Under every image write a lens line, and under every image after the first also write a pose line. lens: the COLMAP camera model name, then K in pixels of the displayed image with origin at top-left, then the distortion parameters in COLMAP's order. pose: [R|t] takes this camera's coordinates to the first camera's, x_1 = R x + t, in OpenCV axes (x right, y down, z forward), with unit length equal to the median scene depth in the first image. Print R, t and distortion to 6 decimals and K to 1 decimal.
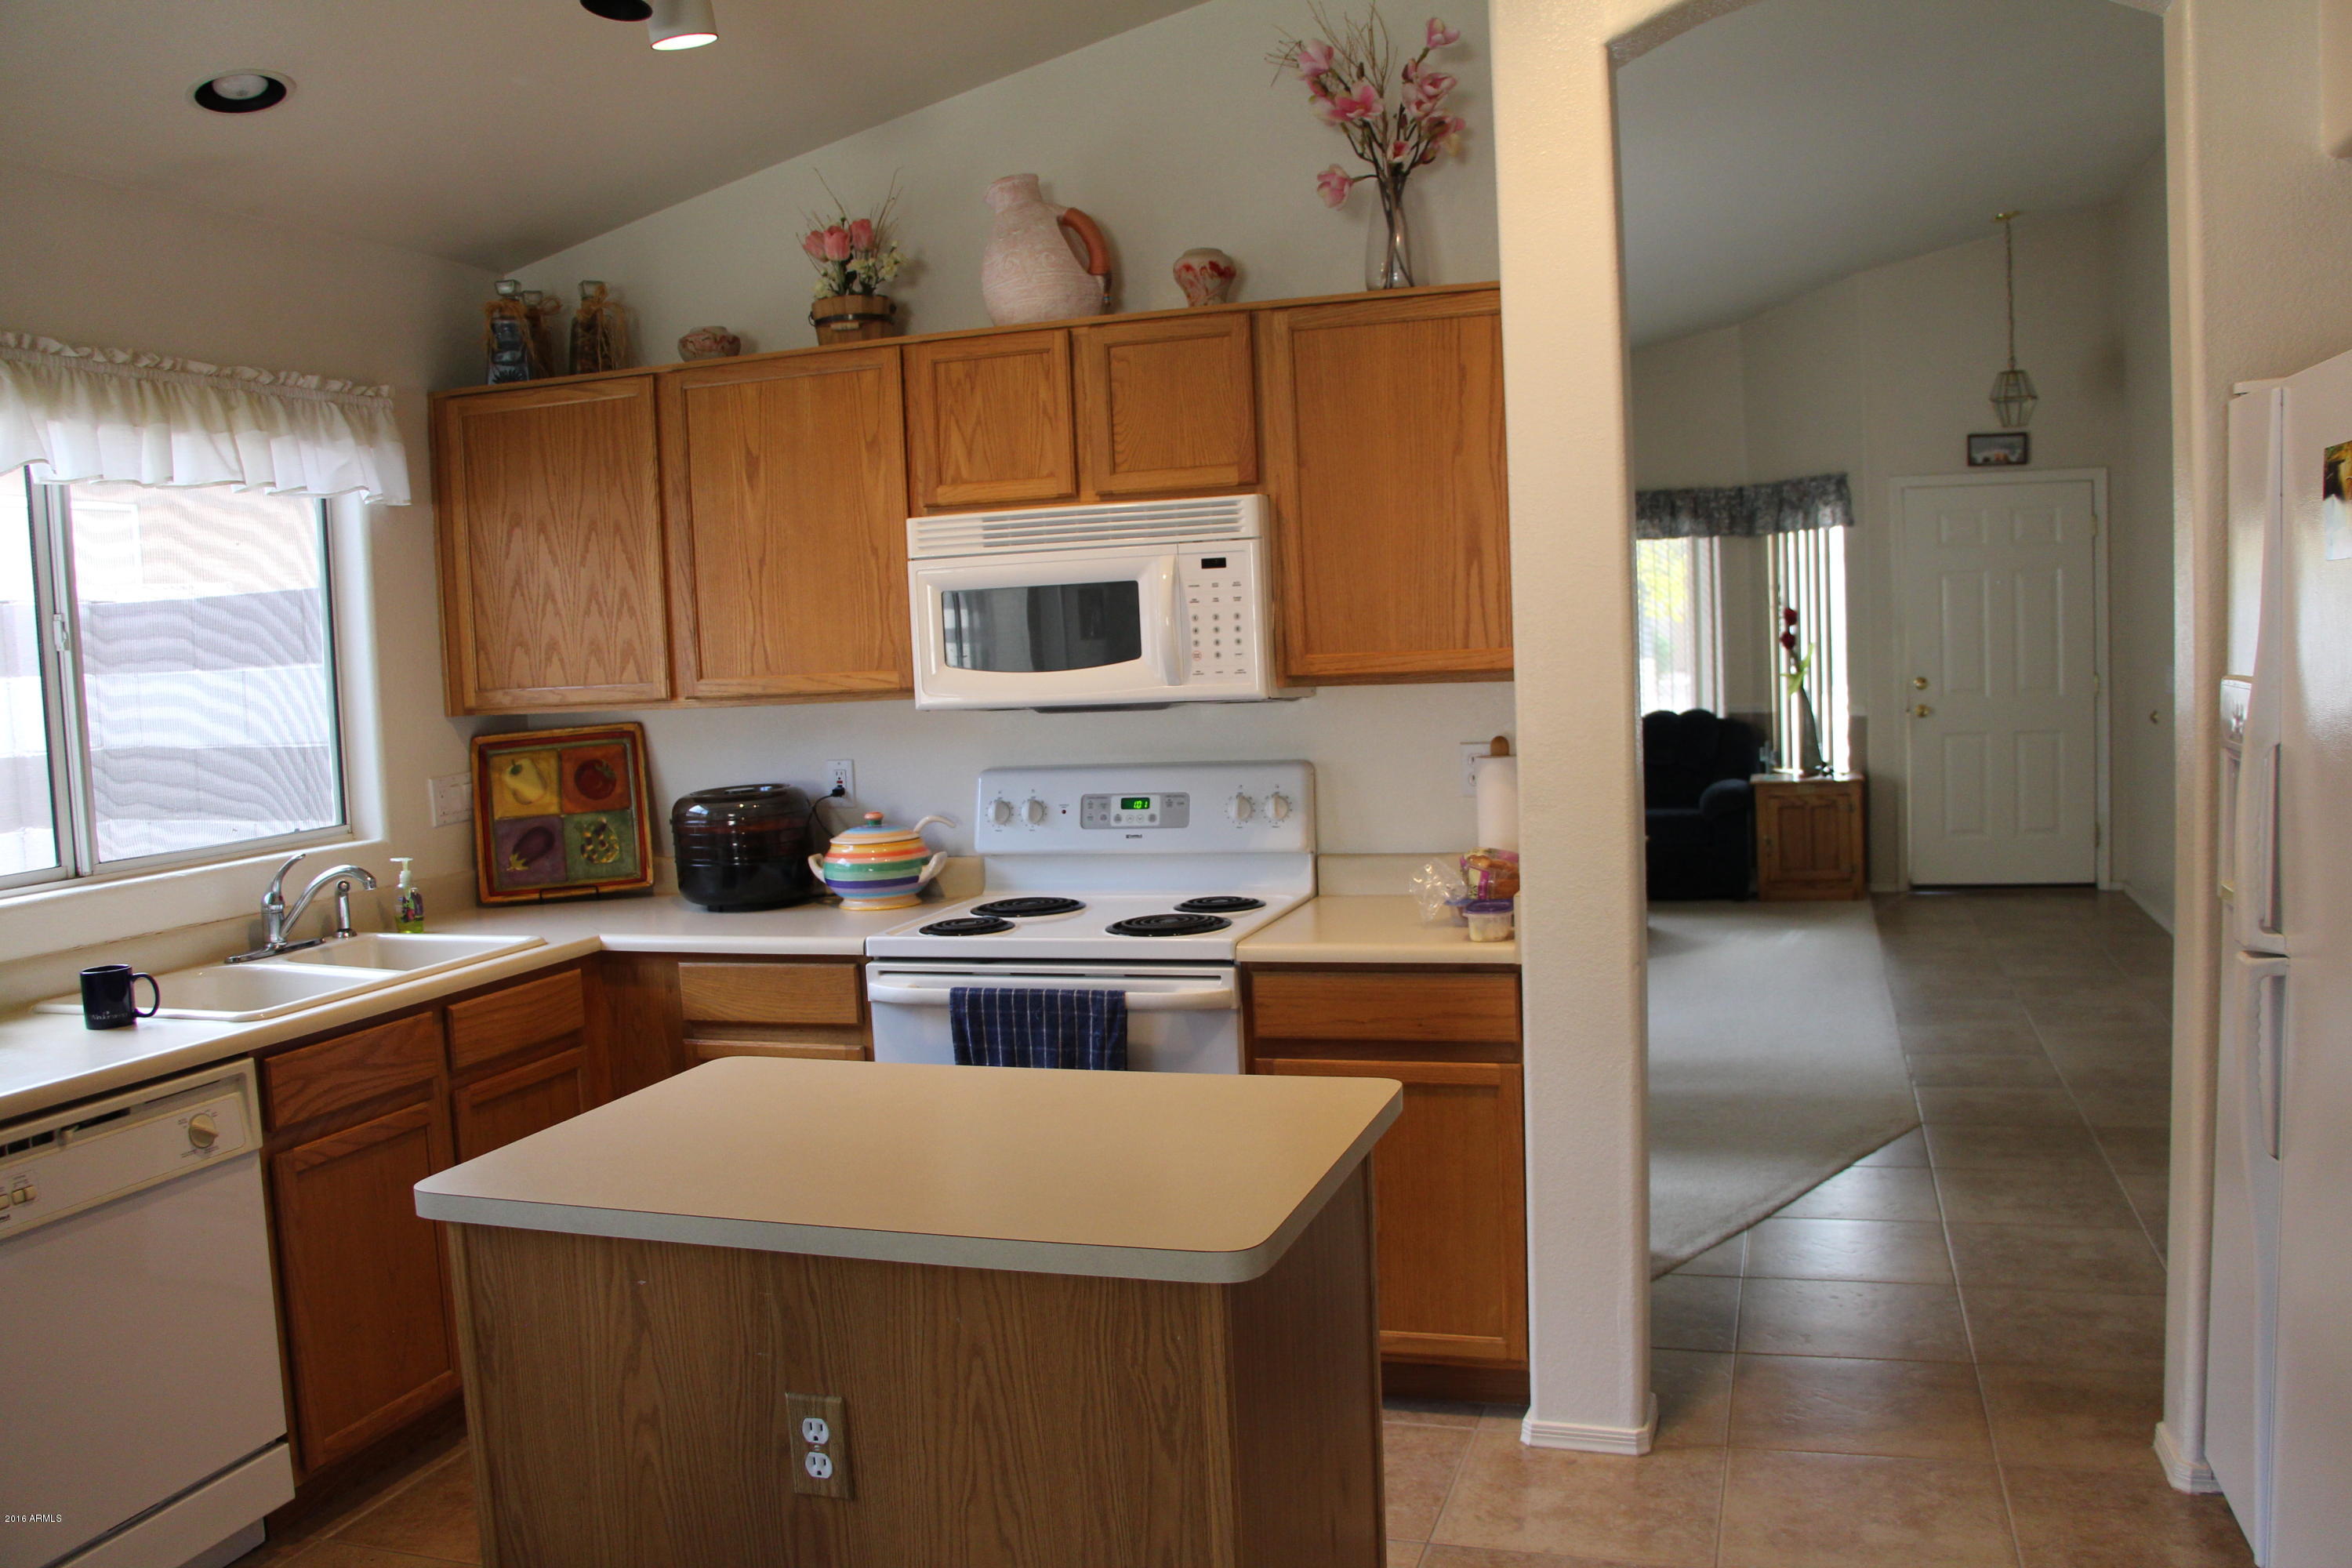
lens RADIAL K [[1880.1, 0, 1202.9], [0, 1880.1, 779.2], [0, 0, 1]] dist [-0.203186, 0.150484]
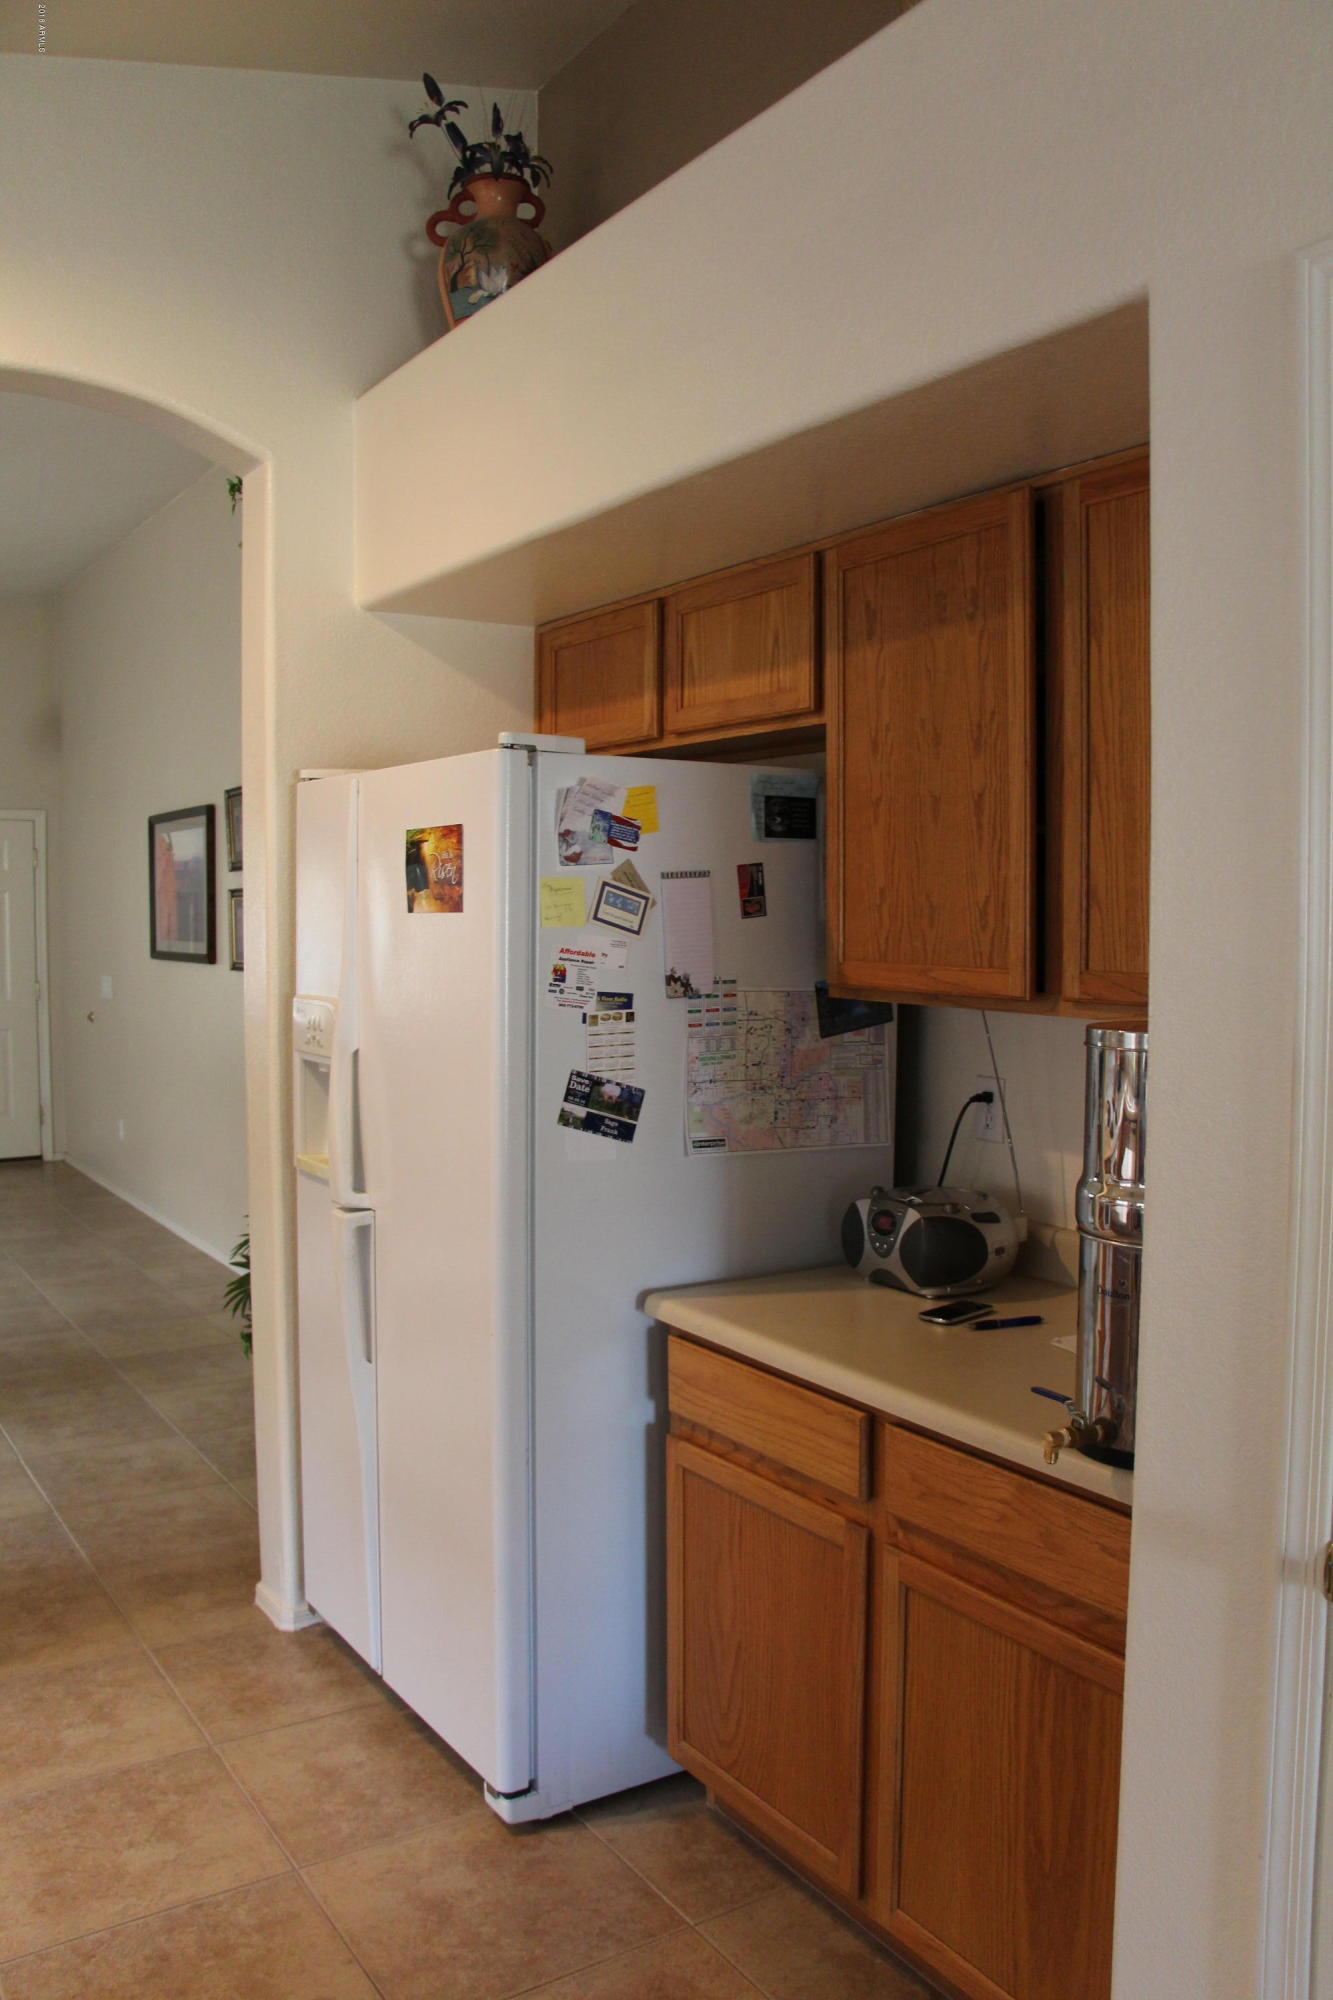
lens RADIAL K [[1598.7, 0, 667.5], [0, 1598.7, 1027.6], [0, 0, 1]] dist [-0.203186, 0.150484]
pose [[0.632606, -0.019852, 0.774219, -0.099155], [0.038926, 0.999223, -0.006185, -0.012246], [-0.773495, 0.034050, 0.632887, 0.051190]]
